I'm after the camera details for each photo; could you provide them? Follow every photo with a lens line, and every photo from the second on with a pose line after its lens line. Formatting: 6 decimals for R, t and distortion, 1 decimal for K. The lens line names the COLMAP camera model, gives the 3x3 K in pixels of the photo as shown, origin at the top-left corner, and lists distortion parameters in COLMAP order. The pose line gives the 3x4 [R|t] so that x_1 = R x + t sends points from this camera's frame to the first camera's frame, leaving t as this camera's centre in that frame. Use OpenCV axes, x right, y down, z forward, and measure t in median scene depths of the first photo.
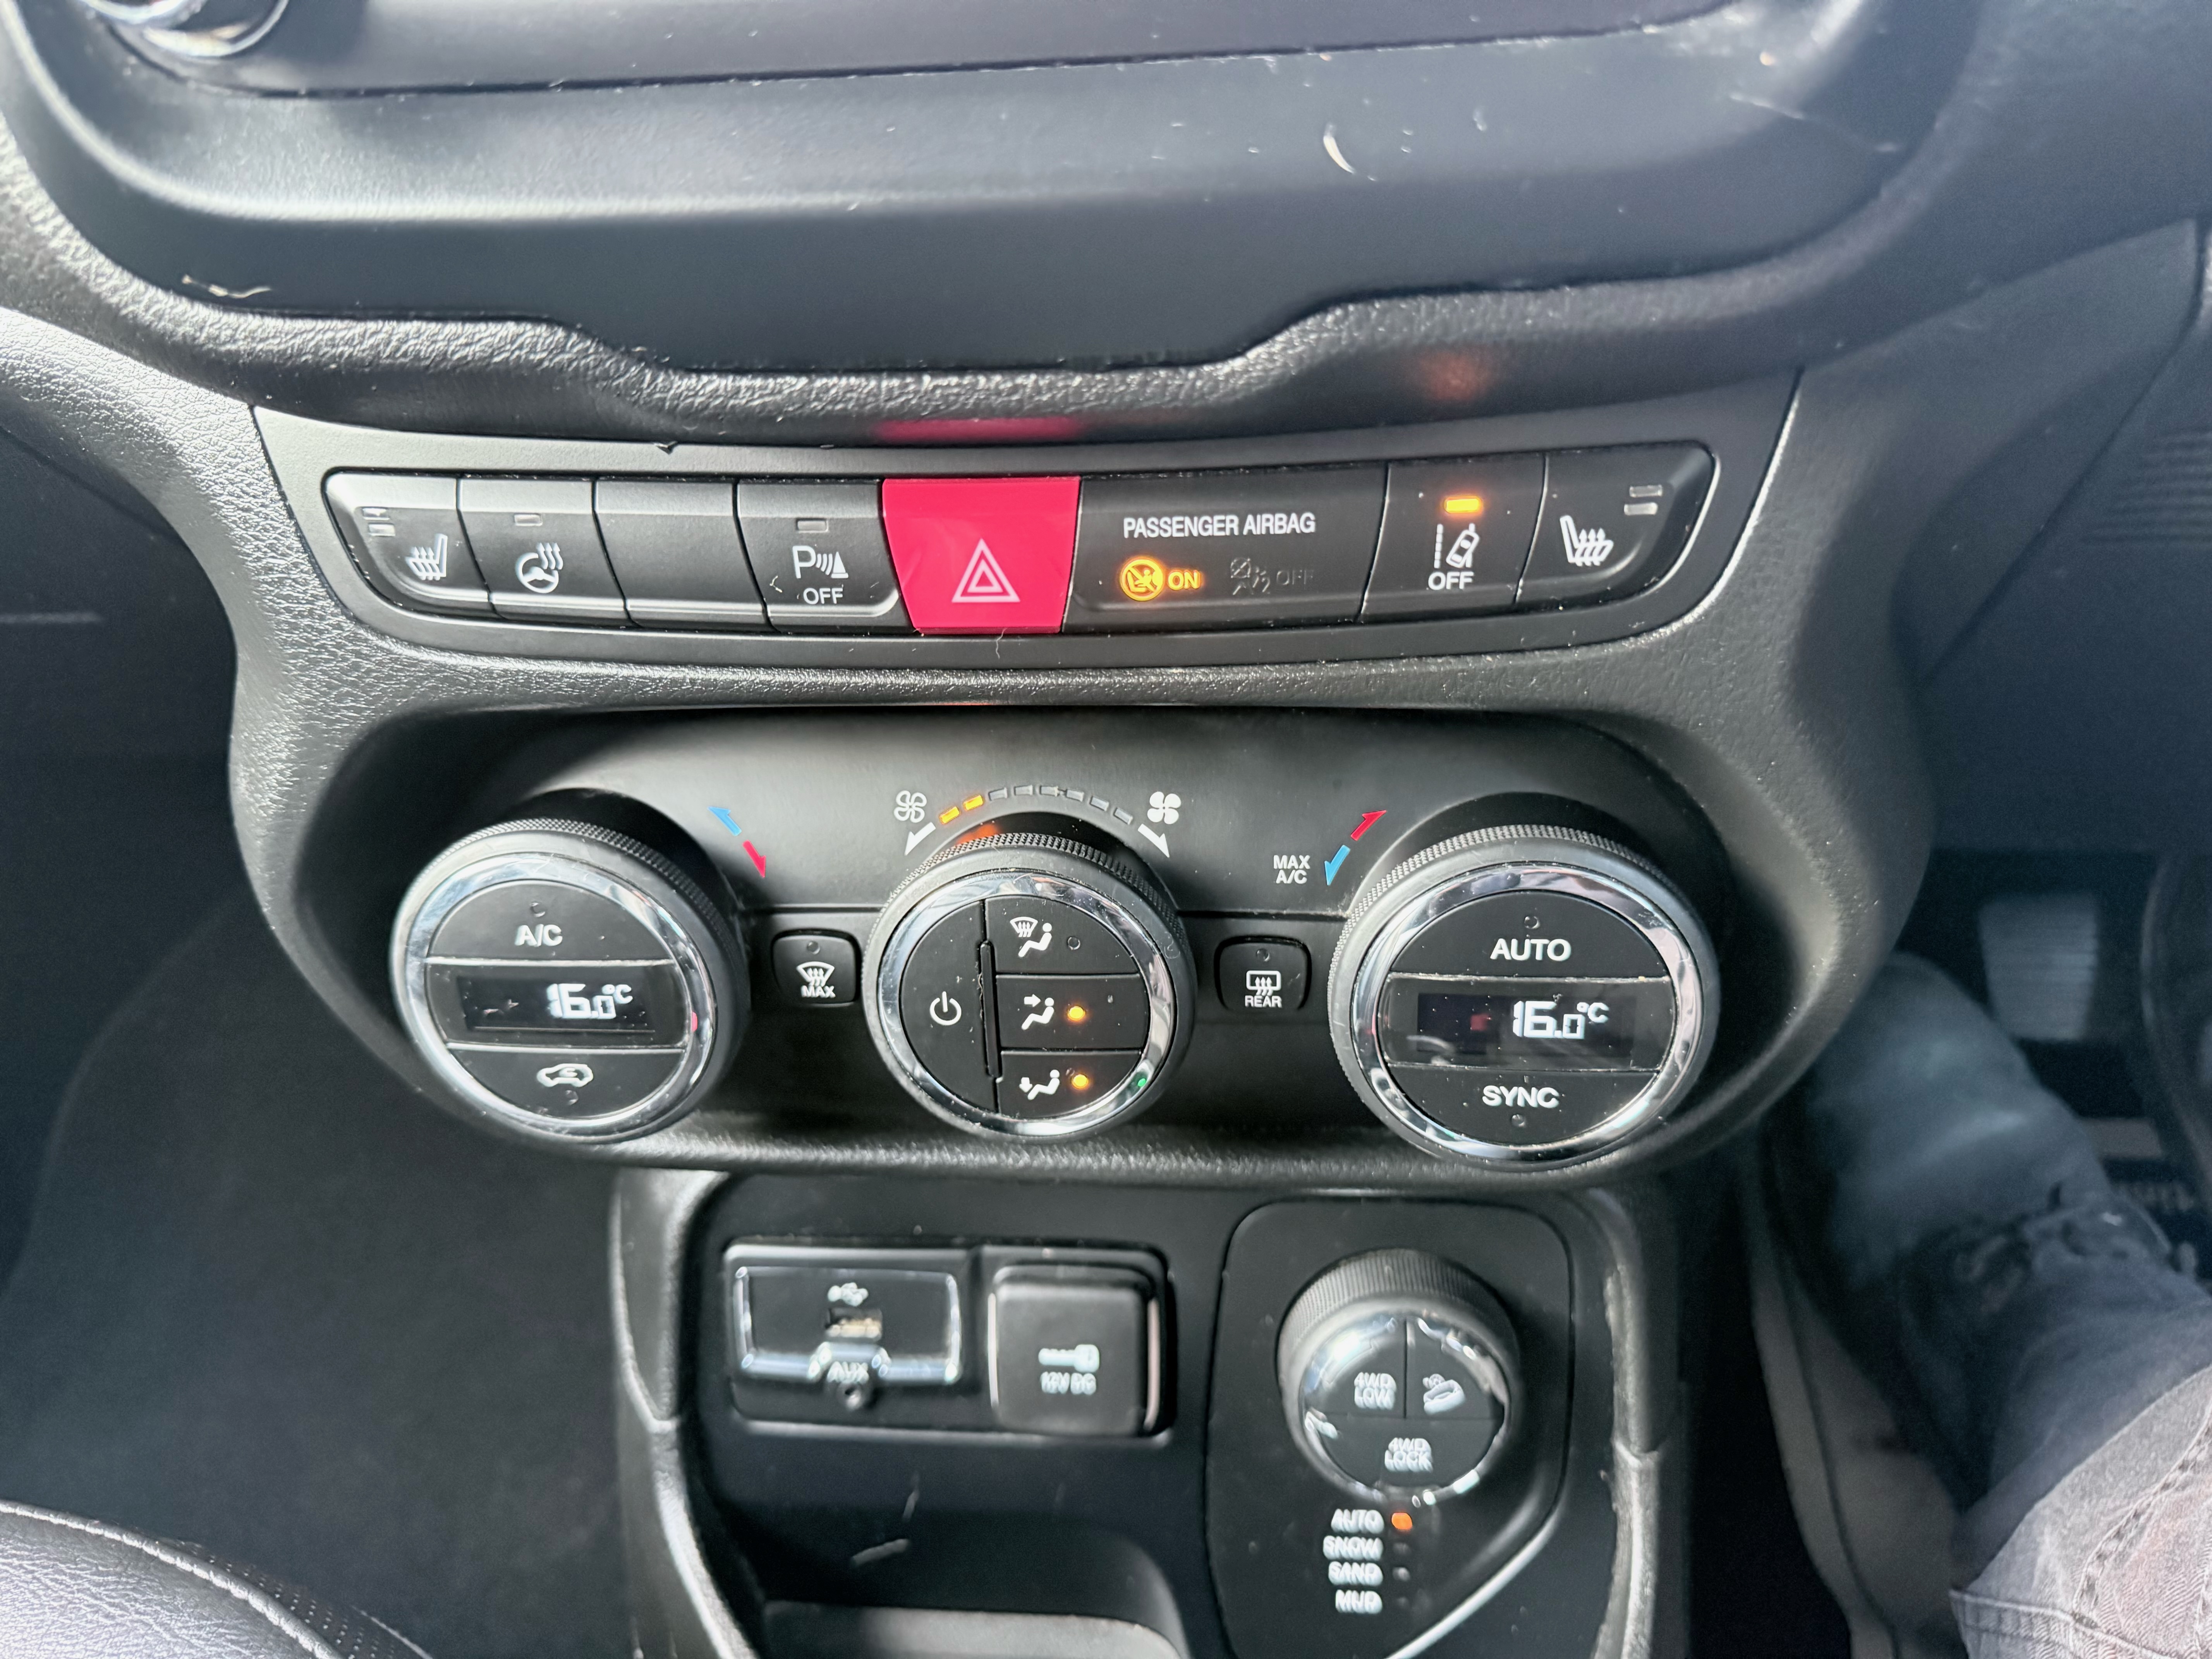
lens RADIAL K [[1576.1, 0, 1099.9], [0, 1576.1, 830.5], [0, 0, 1]] dist [0.115396, -0.206125]
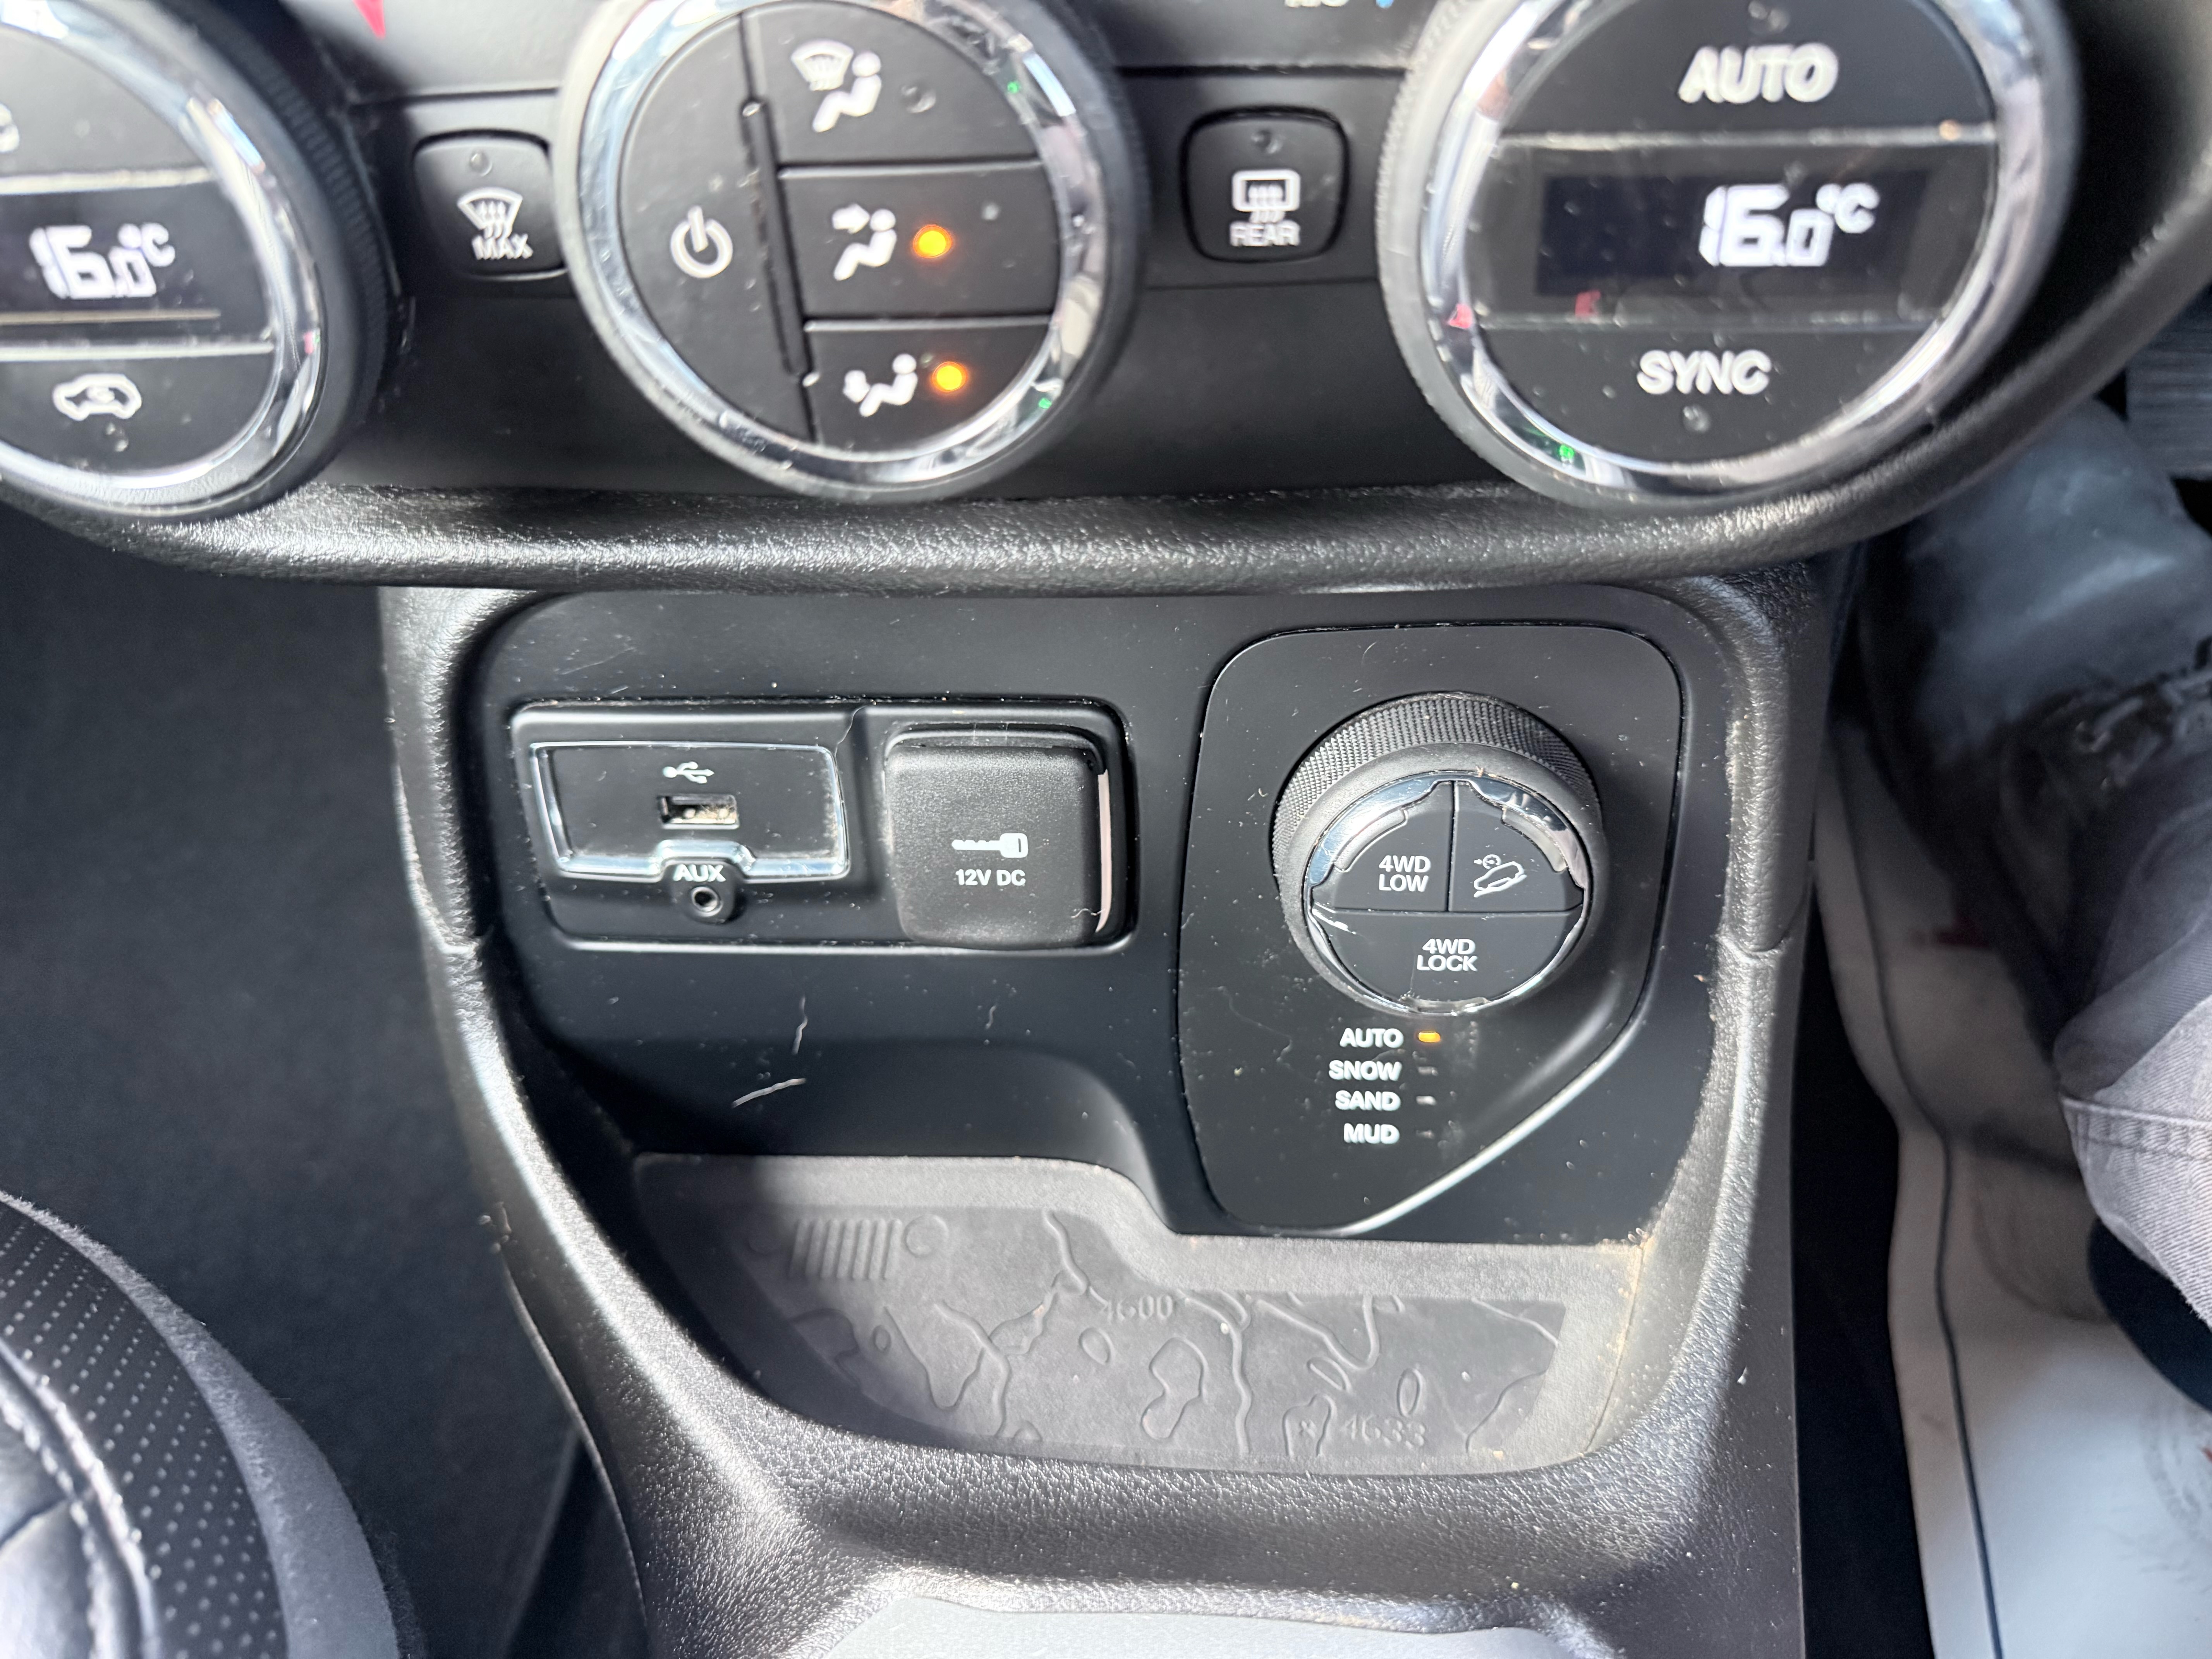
lens RADIAL K [[1586.1, 0, 1093.6], [0, 1586.1, 820.1], [0, 0, 1]] dist [0.001548, -0.005776]
pose [[0.999671, -0.025474, 0.002823, 0.027033], [0.023758, 0.962348, 0.270779, 0.122638], [-0.009615, -0.270623, 0.962637, 0.302666]]
